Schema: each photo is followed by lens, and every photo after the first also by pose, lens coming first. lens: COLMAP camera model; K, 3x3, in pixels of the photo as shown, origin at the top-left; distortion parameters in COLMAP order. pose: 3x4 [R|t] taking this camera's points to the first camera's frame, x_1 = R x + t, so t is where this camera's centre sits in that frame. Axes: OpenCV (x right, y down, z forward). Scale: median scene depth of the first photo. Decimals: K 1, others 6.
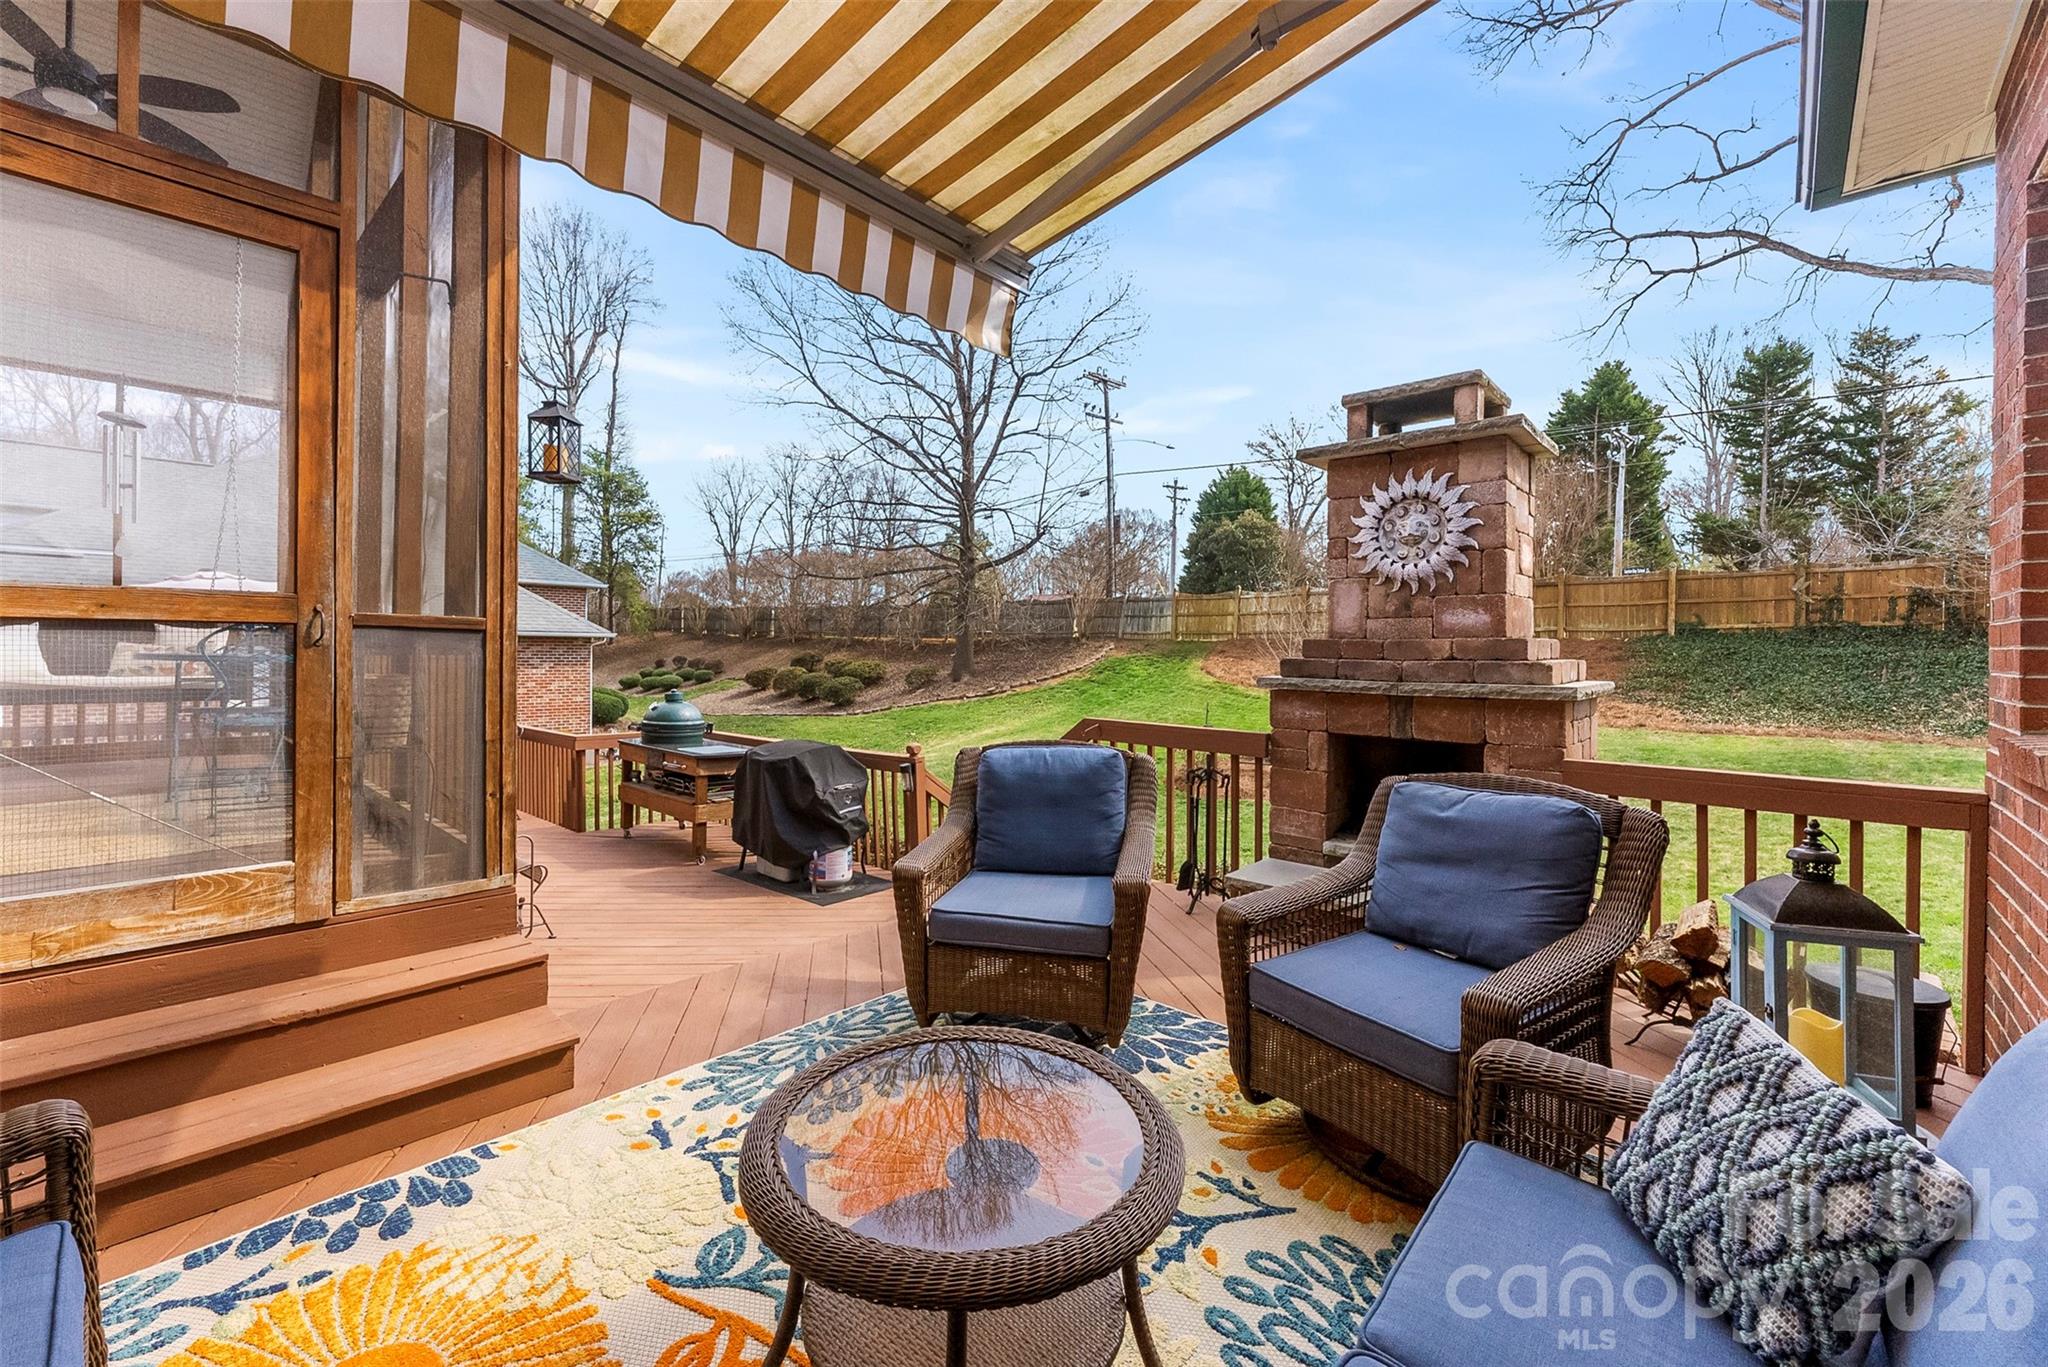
lens RADIAL K [[834.8, 0, 1023.6], [0, 834.8, 652.8], [0, 0, 1]] dist [-0.007069, 0.001353]
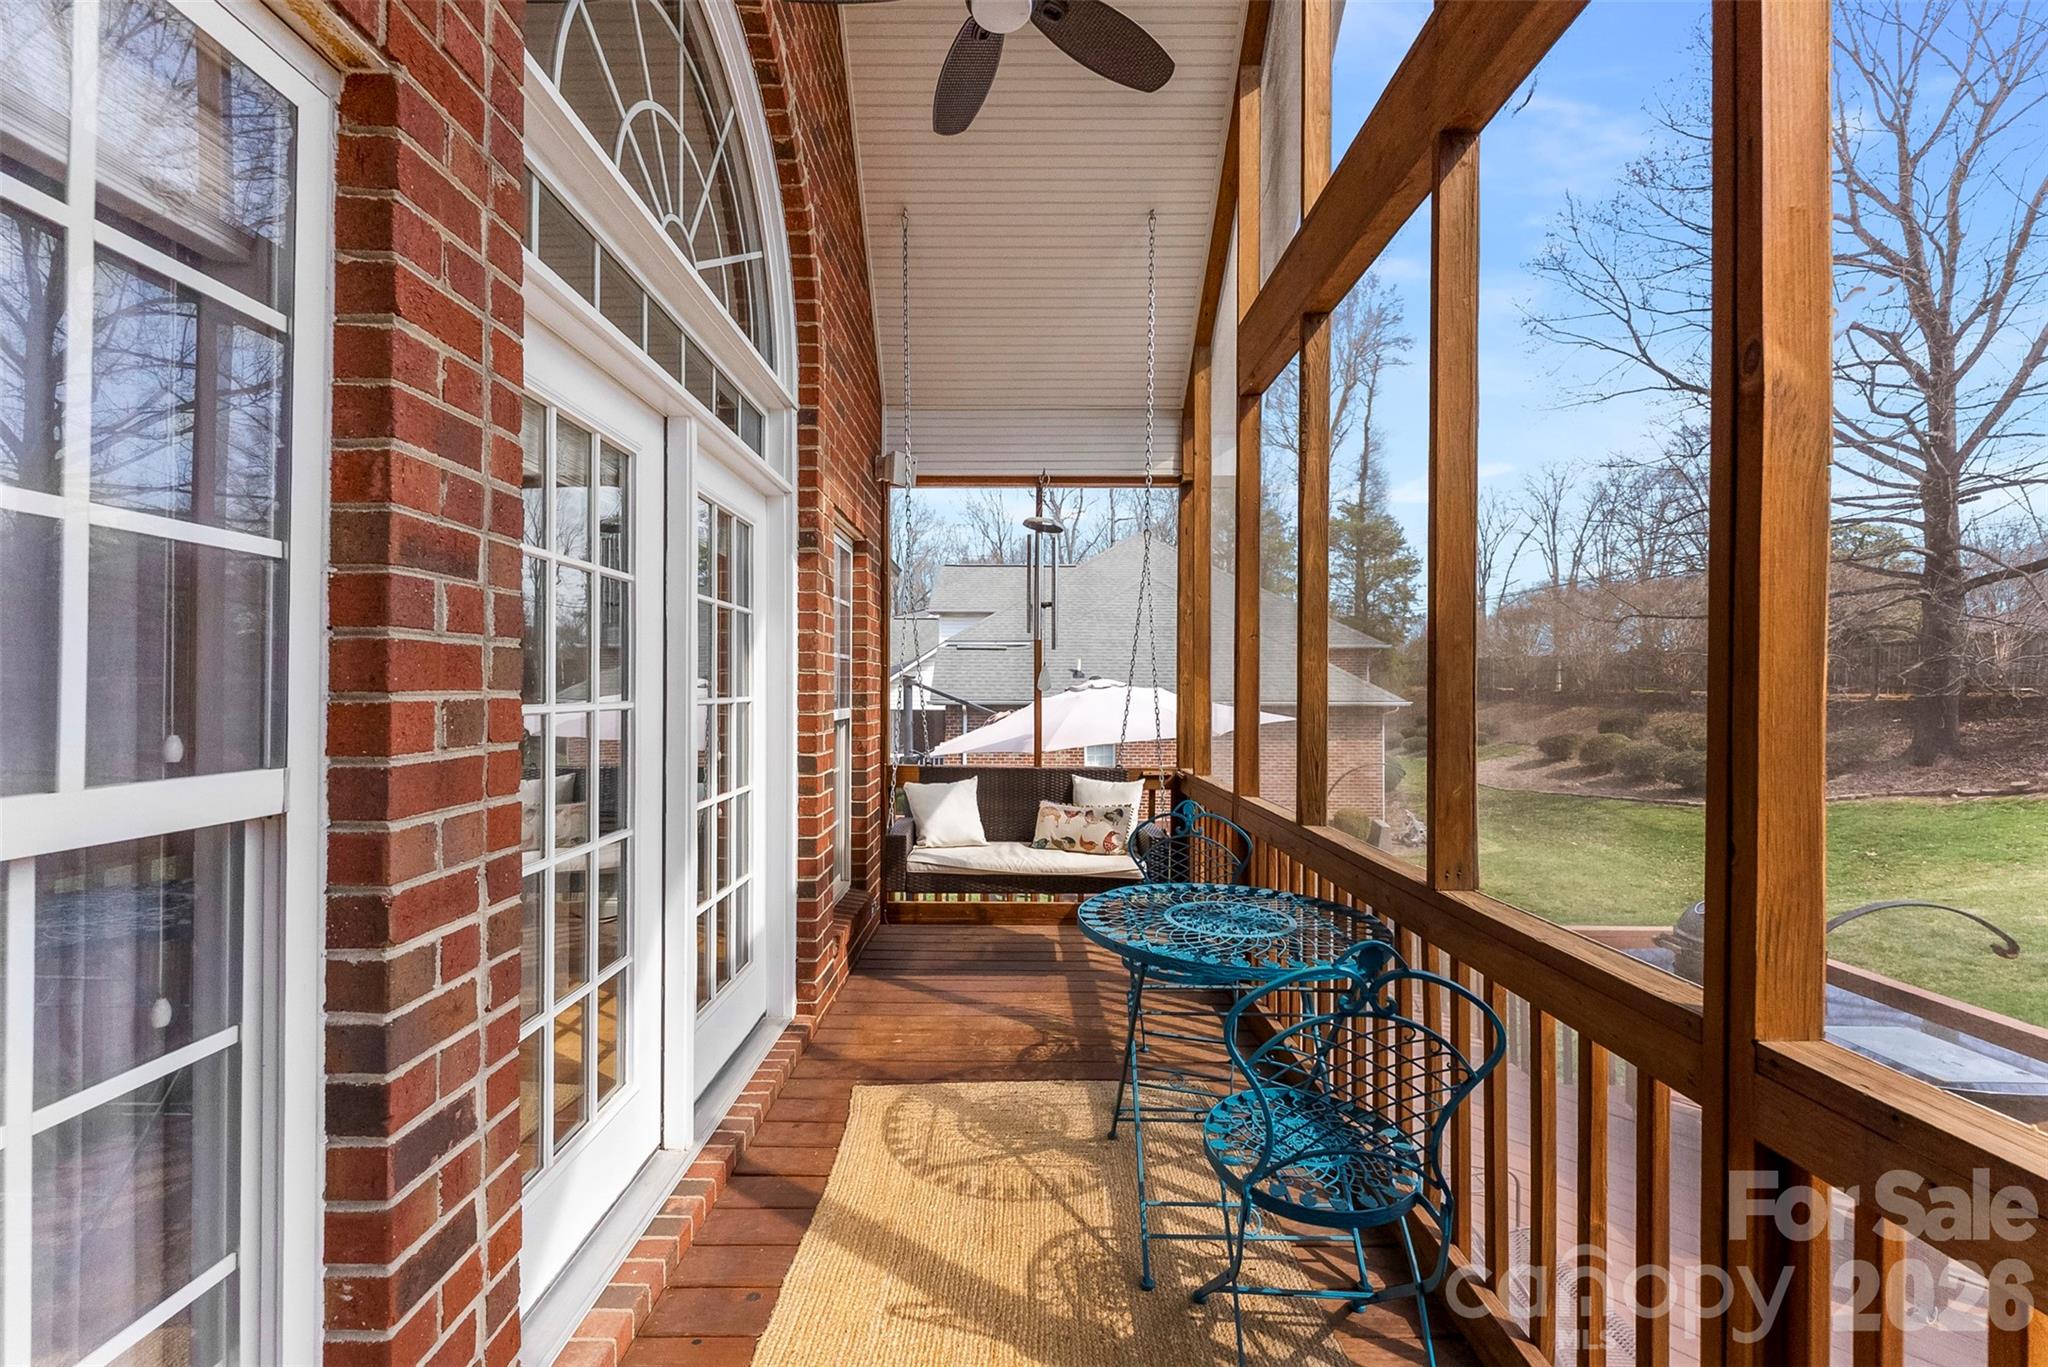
lens RADIAL K [[834.8, 0, 1024.3], [0, 834.8, 691.0], [0, 0, 1]] dist [-0.007069, 0.001353]
pose [[0.678997, -0.010475, -0.734067, -0.076228], [0.003311, 0.999932, -0.011205, -0.016449], [0.734134, 0.005178, 0.678985, 0.065642]]
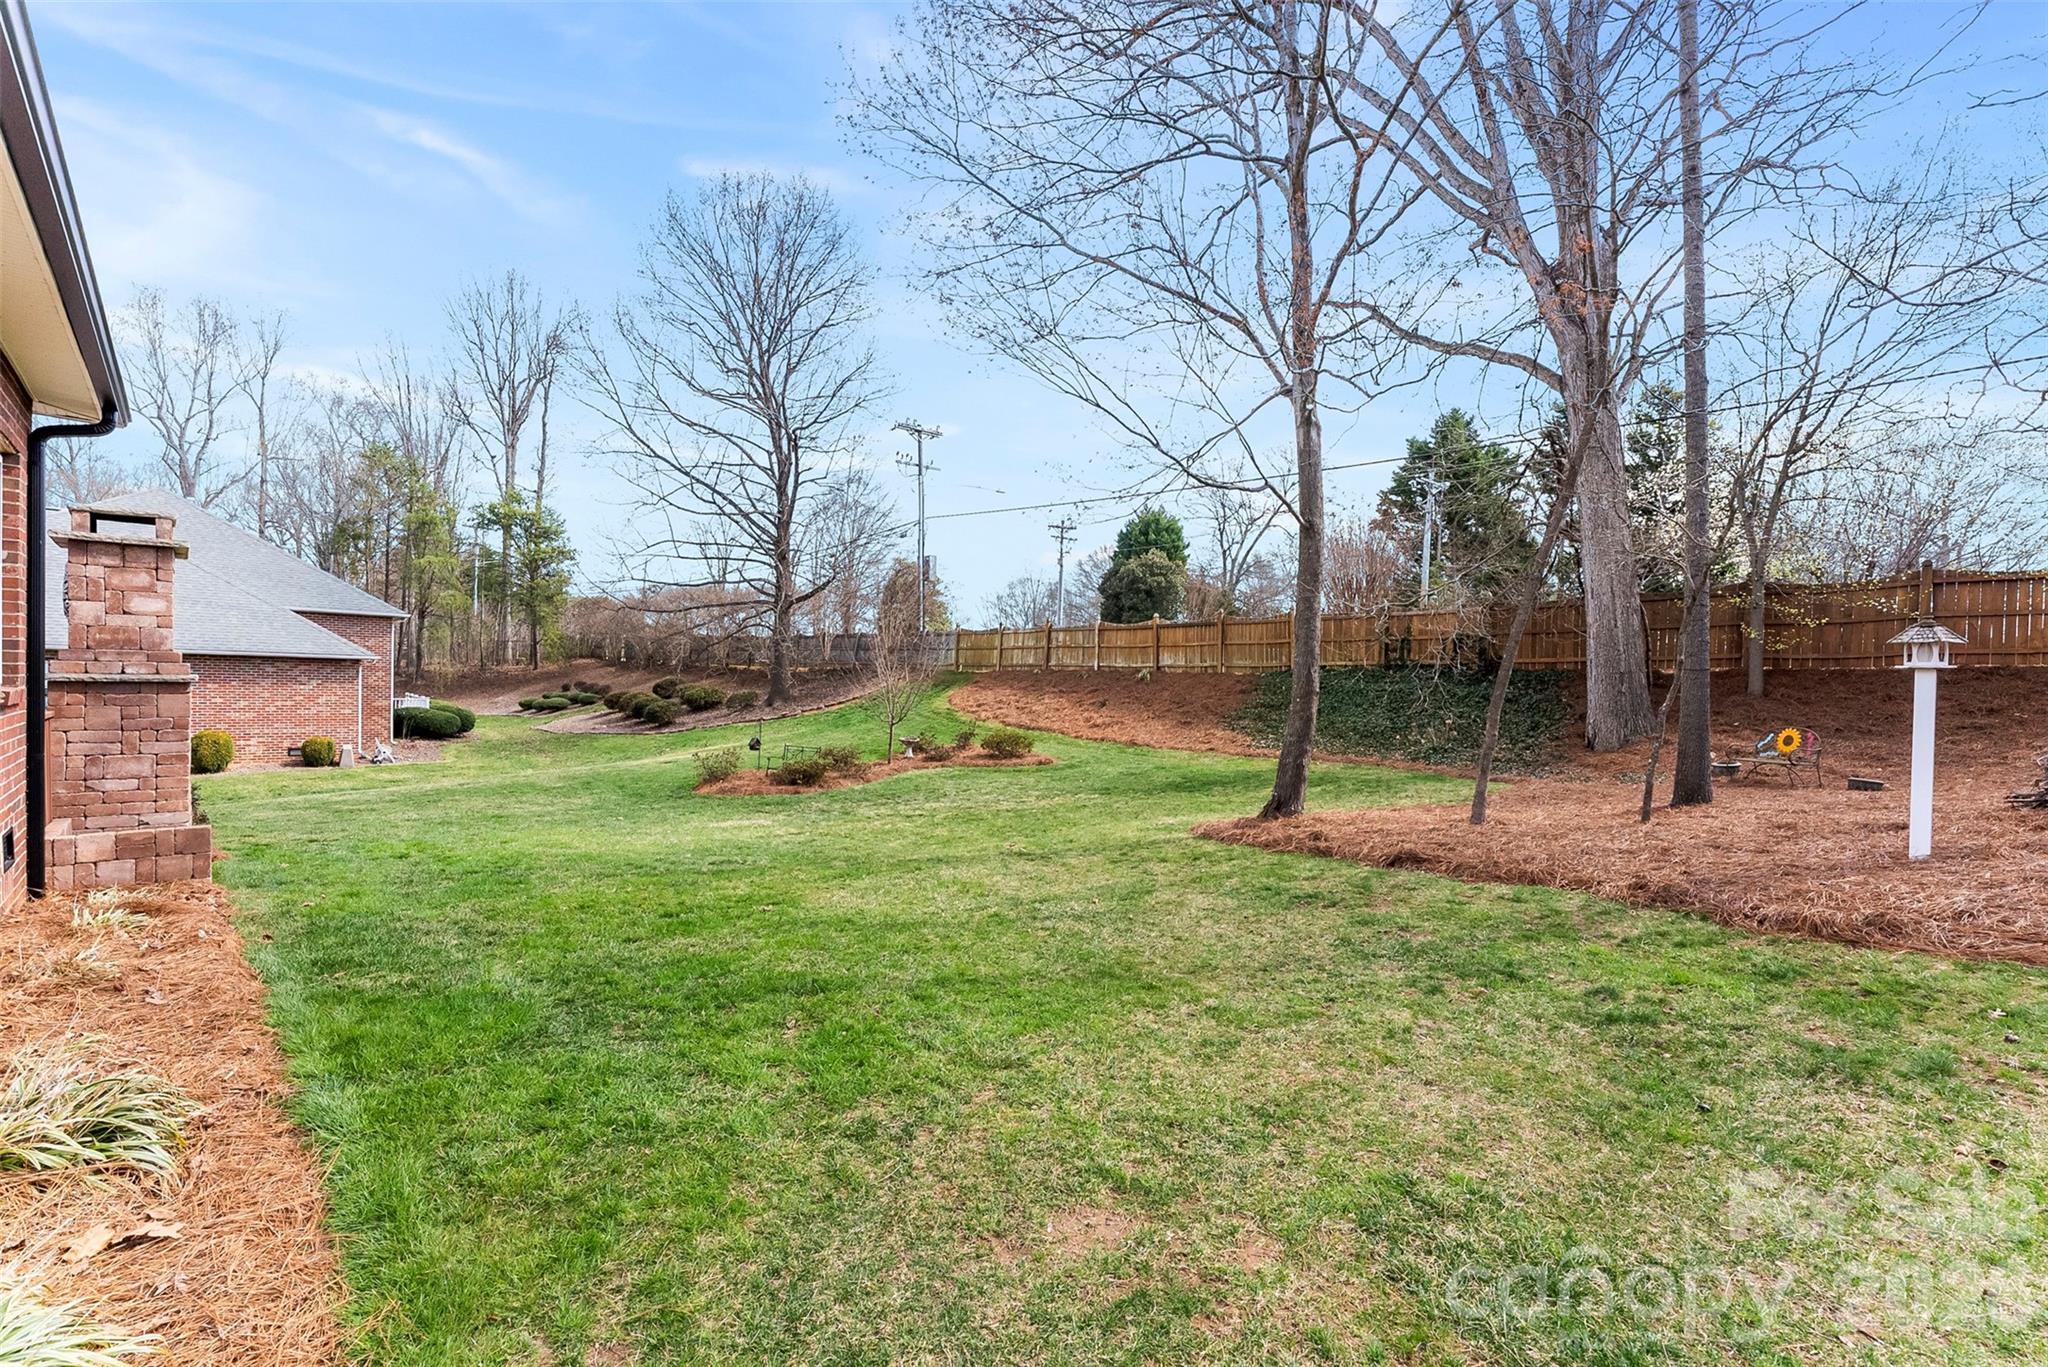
lens RADIAL K [[834.8, 0, 1025.1], [0, 834.8, 698.8], [0, 0, 1]] dist [-0.007069, 0.001353]
pose [[0.998696, 0.016660, -0.048260, 0.289897], [-0.015989, 0.999770, 0.014262, 0.003380], [0.048487, -0.013472, 0.998733, -0.075660]]
